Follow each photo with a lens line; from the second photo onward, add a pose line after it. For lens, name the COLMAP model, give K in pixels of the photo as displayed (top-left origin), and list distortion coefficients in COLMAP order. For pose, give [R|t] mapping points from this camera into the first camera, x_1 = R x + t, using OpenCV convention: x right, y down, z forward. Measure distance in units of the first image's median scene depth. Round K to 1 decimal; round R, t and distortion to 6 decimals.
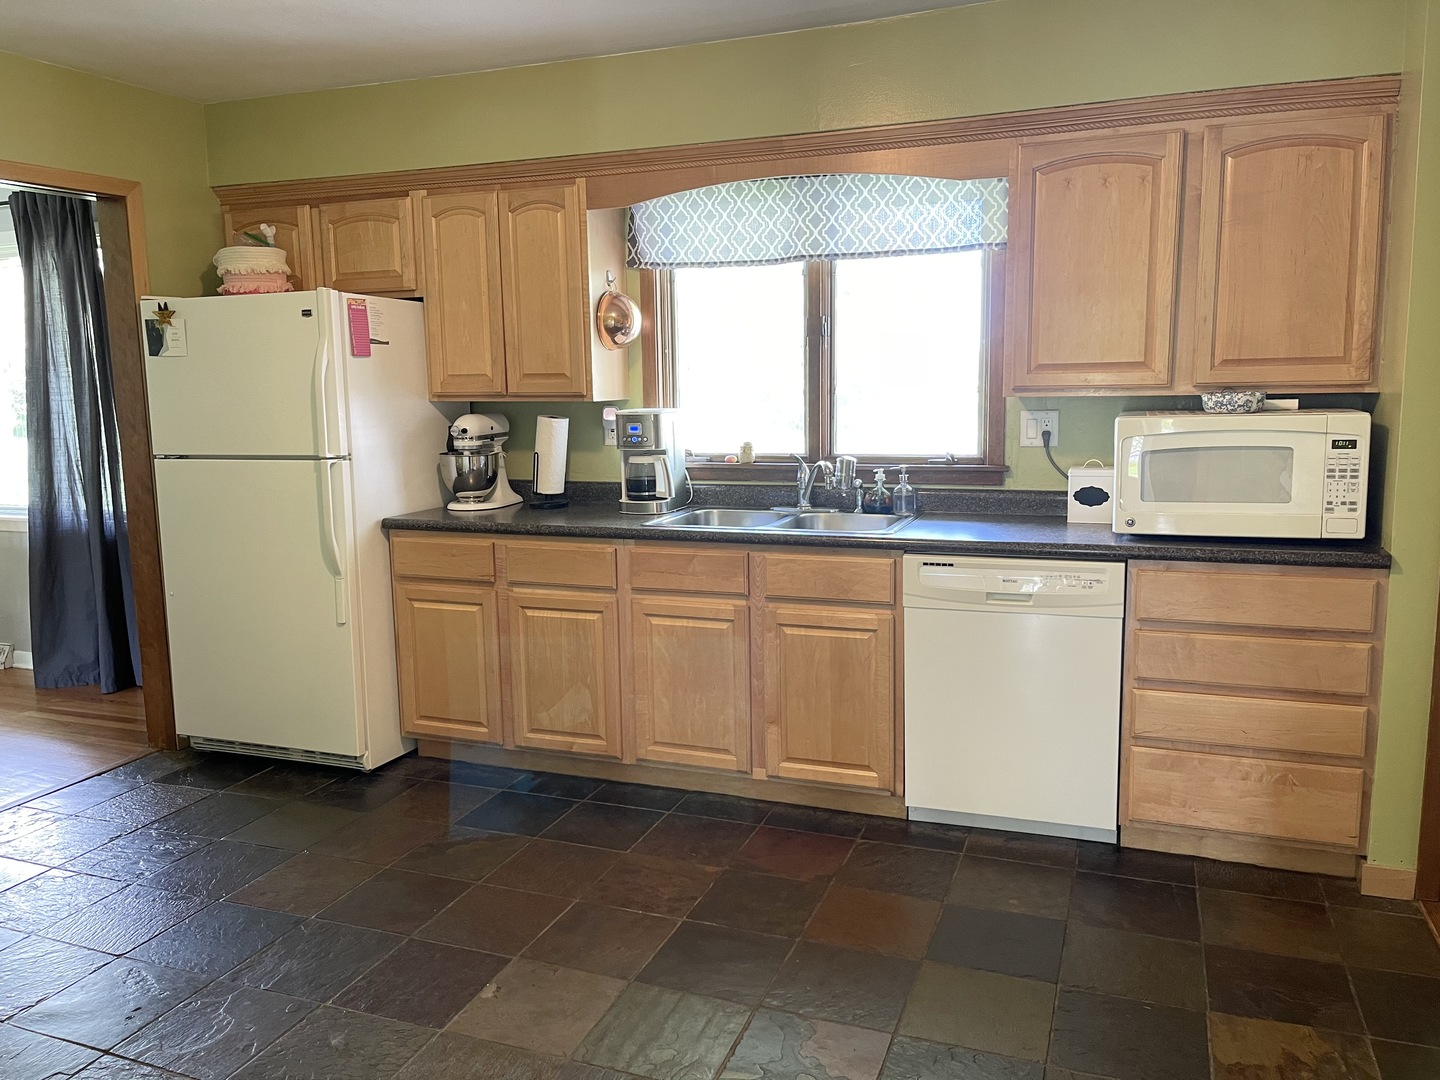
lens RADIAL K [[1095.0, 0, 715.6], [0, 1095.0, 544.1], [0, 0, 1]] dist [0.057912, -0.059479]
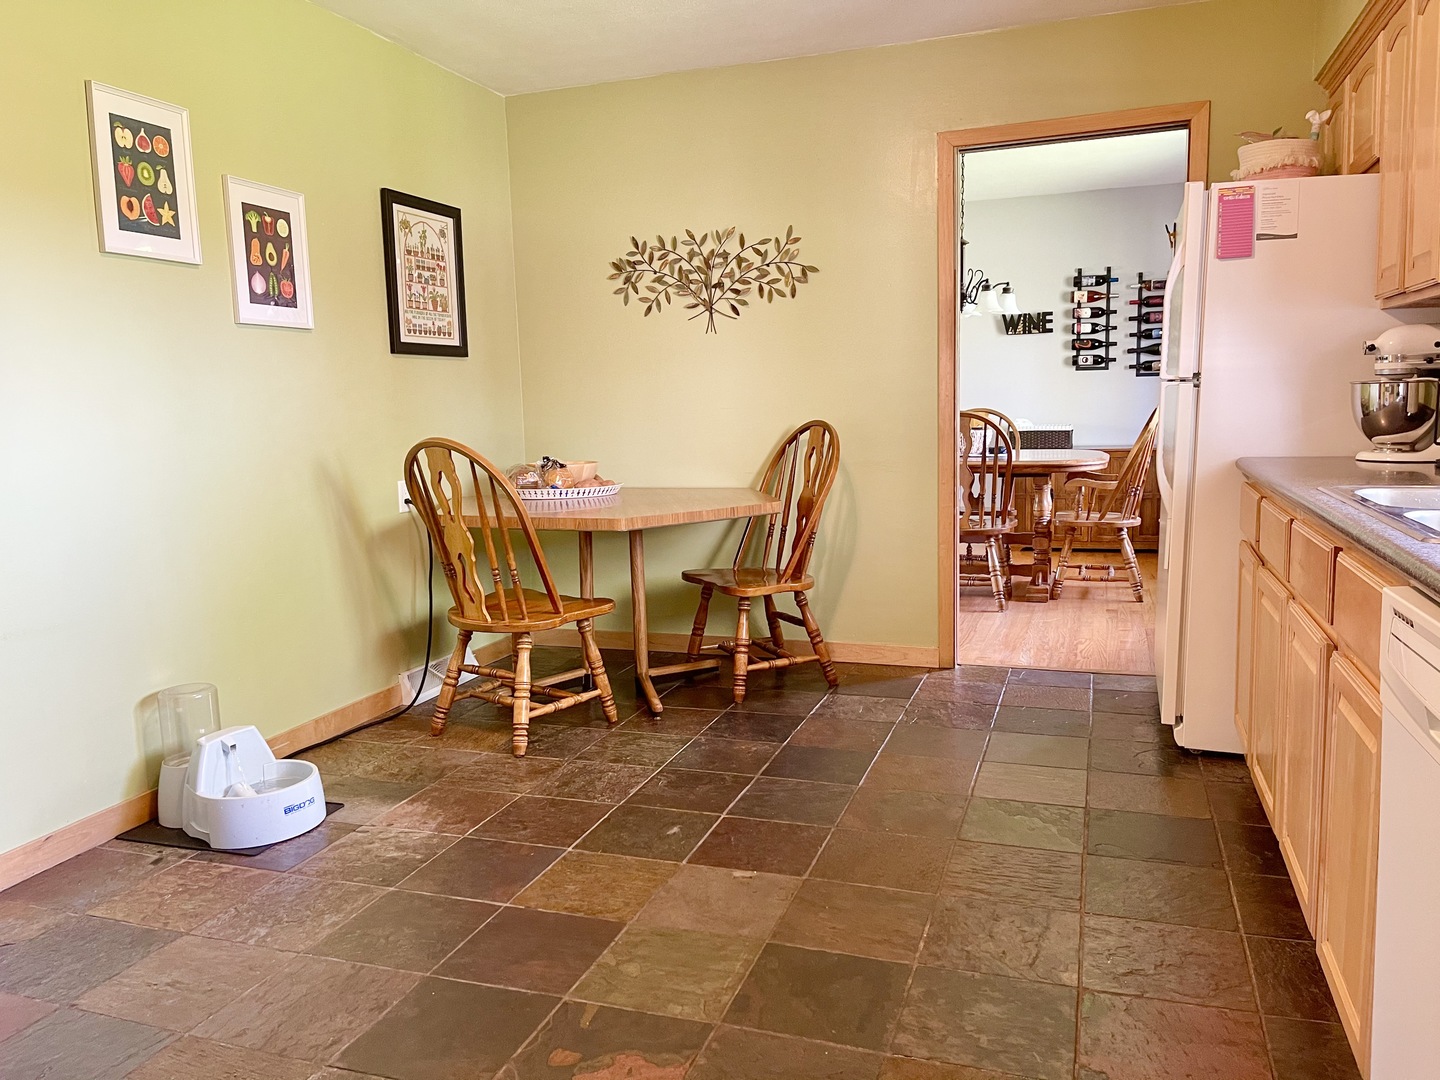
lens RADIAL K [[1095.0, 0, 719.1], [0, 1095.0, 532.6], [0, 0, 1]] dist [0.057912, -0.059479]
pose [[0.028137, 0.138206, -0.990004, 0.675500], [-0.129928, 0.982500, 0.133465, -0.036716], [0.991124, 0.124874, 0.045602, 0.787616]]
